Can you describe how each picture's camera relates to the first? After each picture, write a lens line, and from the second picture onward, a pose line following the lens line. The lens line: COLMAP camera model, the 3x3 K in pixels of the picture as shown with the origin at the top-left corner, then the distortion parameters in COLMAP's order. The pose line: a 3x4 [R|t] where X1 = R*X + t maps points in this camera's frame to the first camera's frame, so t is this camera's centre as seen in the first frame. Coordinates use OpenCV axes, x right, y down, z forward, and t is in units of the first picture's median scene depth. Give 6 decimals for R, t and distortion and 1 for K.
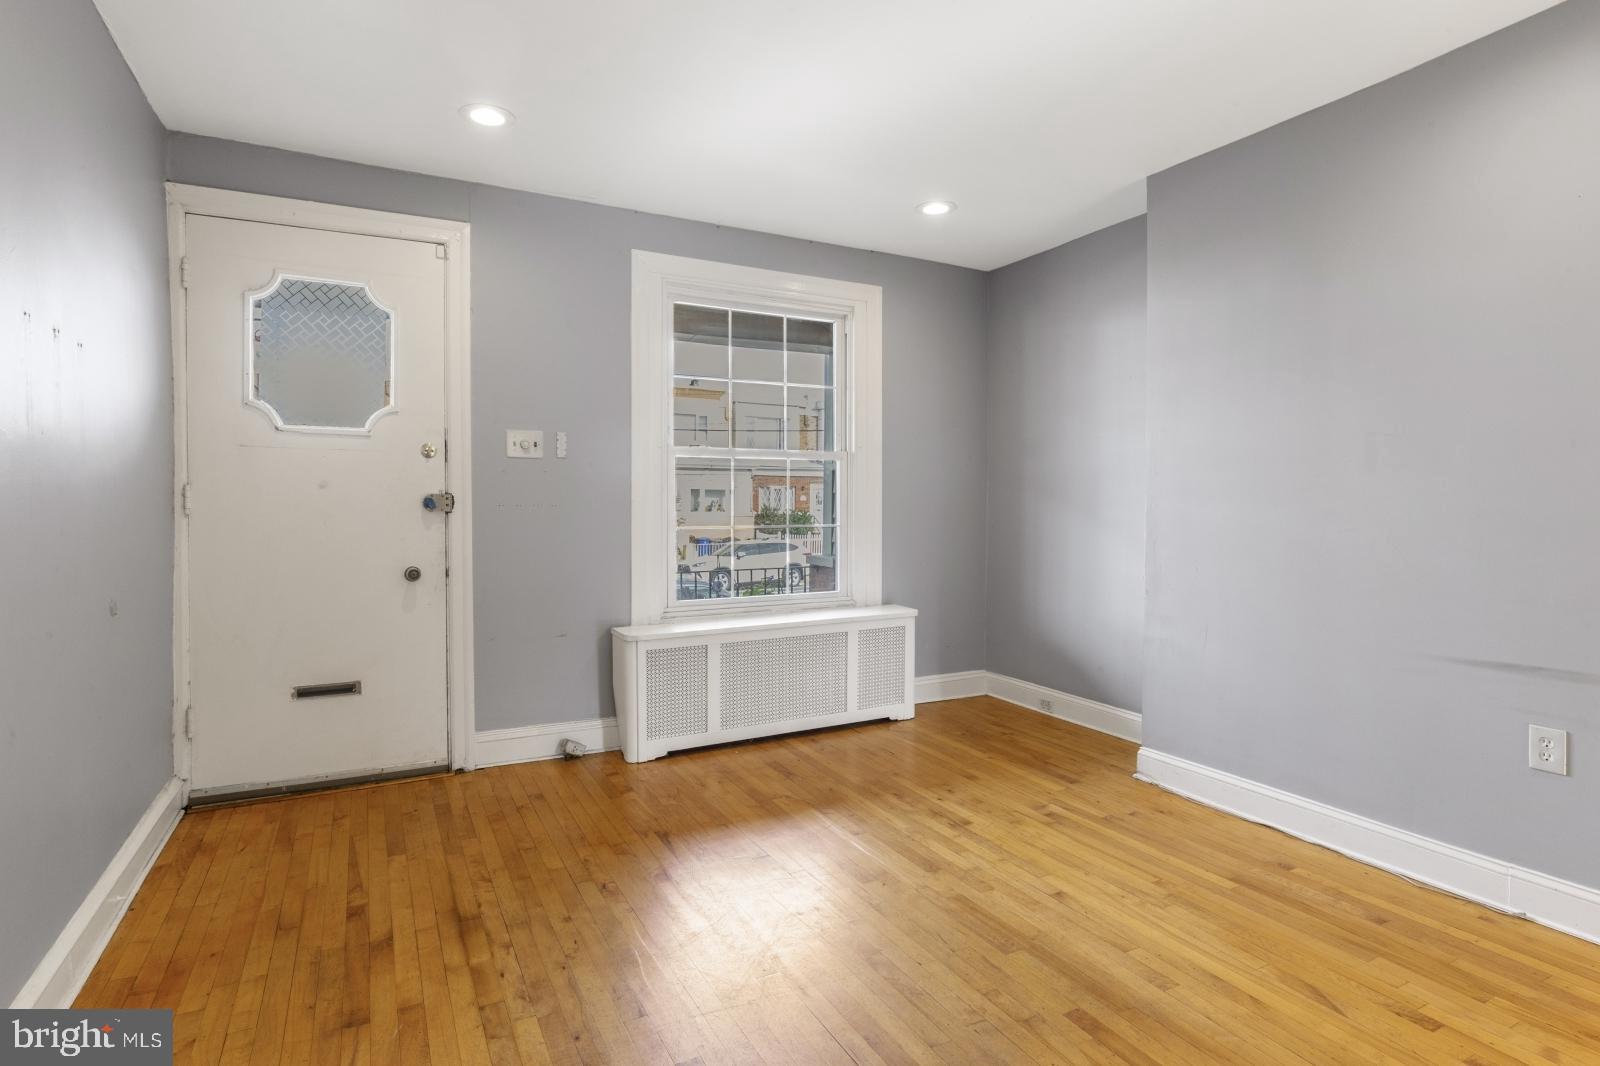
lens RADIAL K [[818.9, 0, 795.7], [0, 818.9, 512.3], [0, 0, 1]] dist [-0.003743, -0.001110]
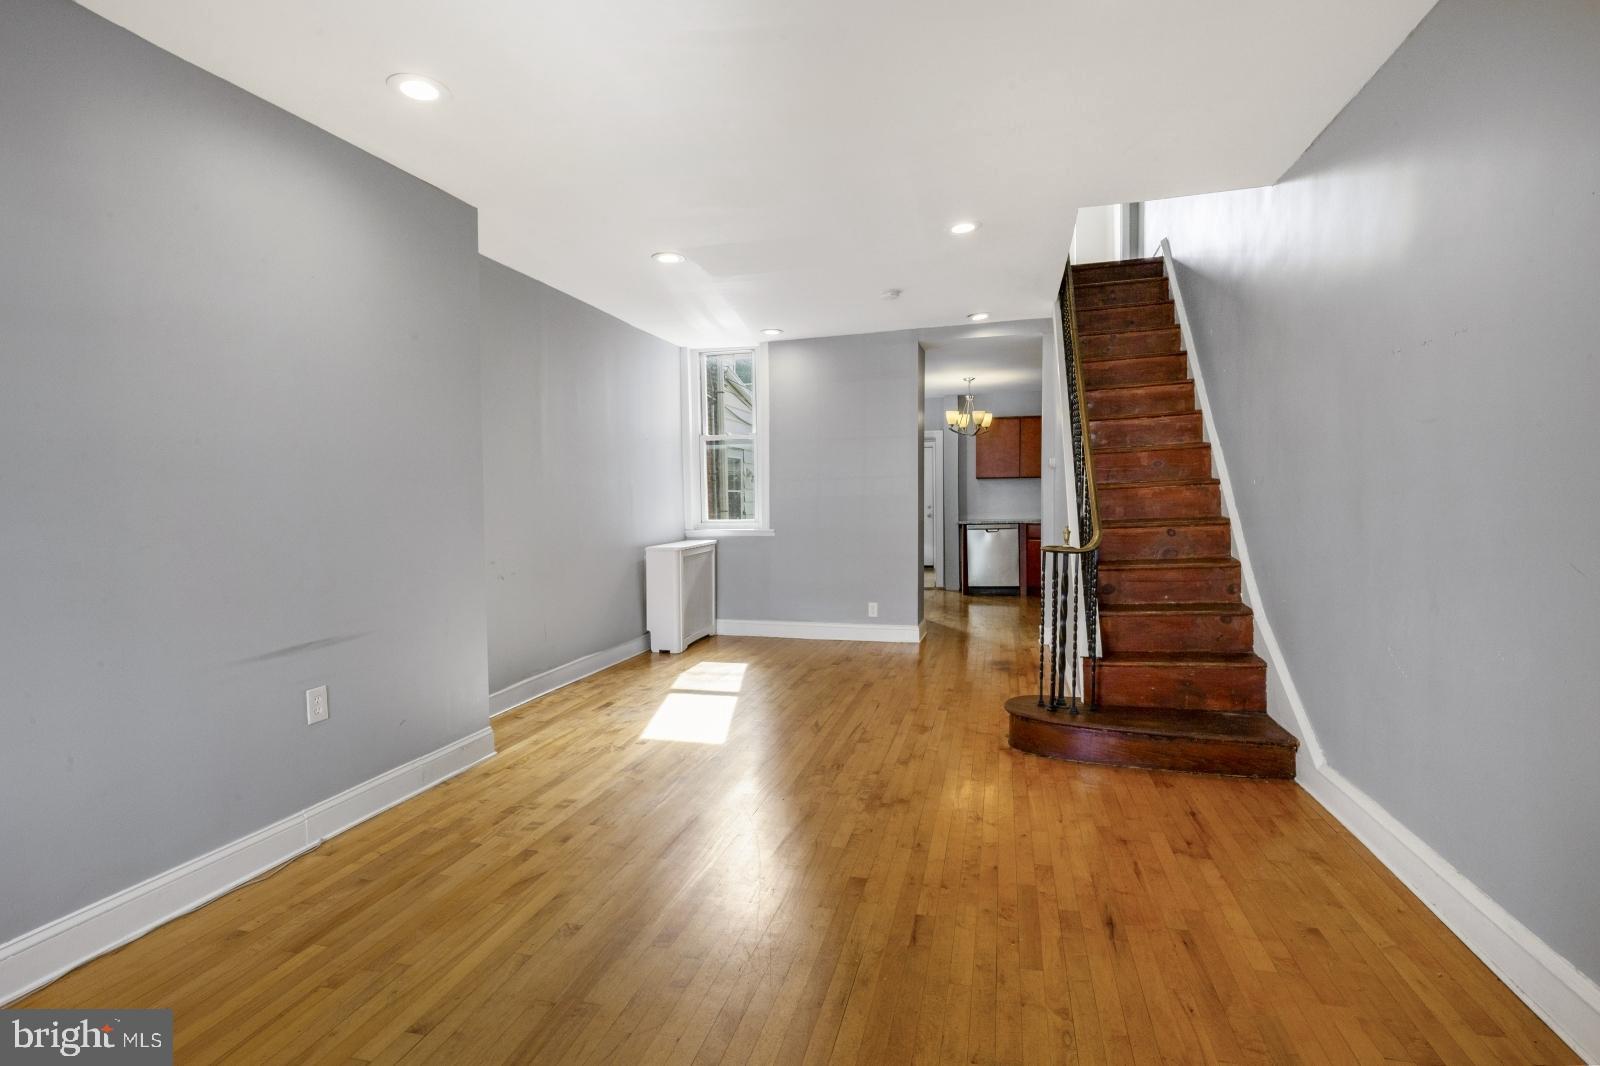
lens RADIAL K [[778.6, 0, 793.5], [0, 778.6, 516.9], [0, 0, 1]] dist [0.004816, -0.000100]
pose [[-0.735064, -0.003551, 0.677989, -0.302394], [0.025403, 0.999140, 0.032775, -0.016873], [-0.677522, 0.041314, -0.734341, 0.909809]]
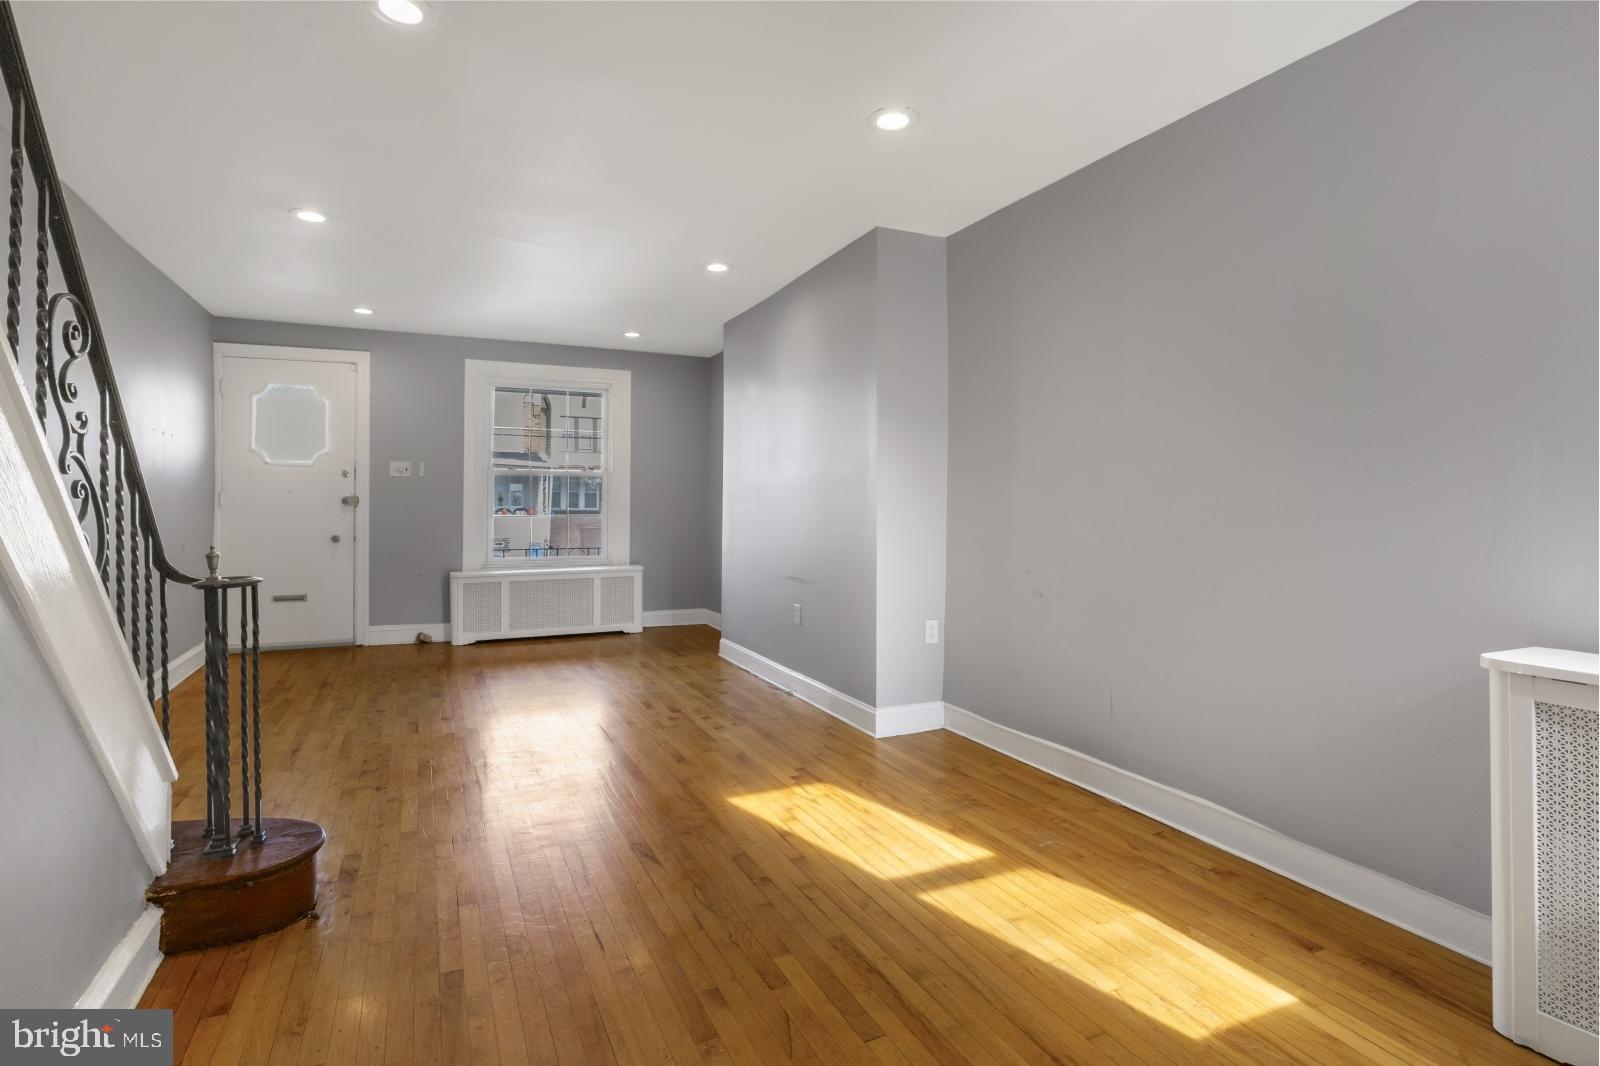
lens RADIAL K [[803.6, 0, 769.5], [0, 803.6, 491.8], [0, 0, 1]] dist [-0.003369, -0.000751]
pose [[0.997252, 0.002051, -0.074062, 0.660688], [-0.003977, 0.999658, -0.025863, 0.010726], [0.073984, 0.026087, 0.996918, -0.766447]]
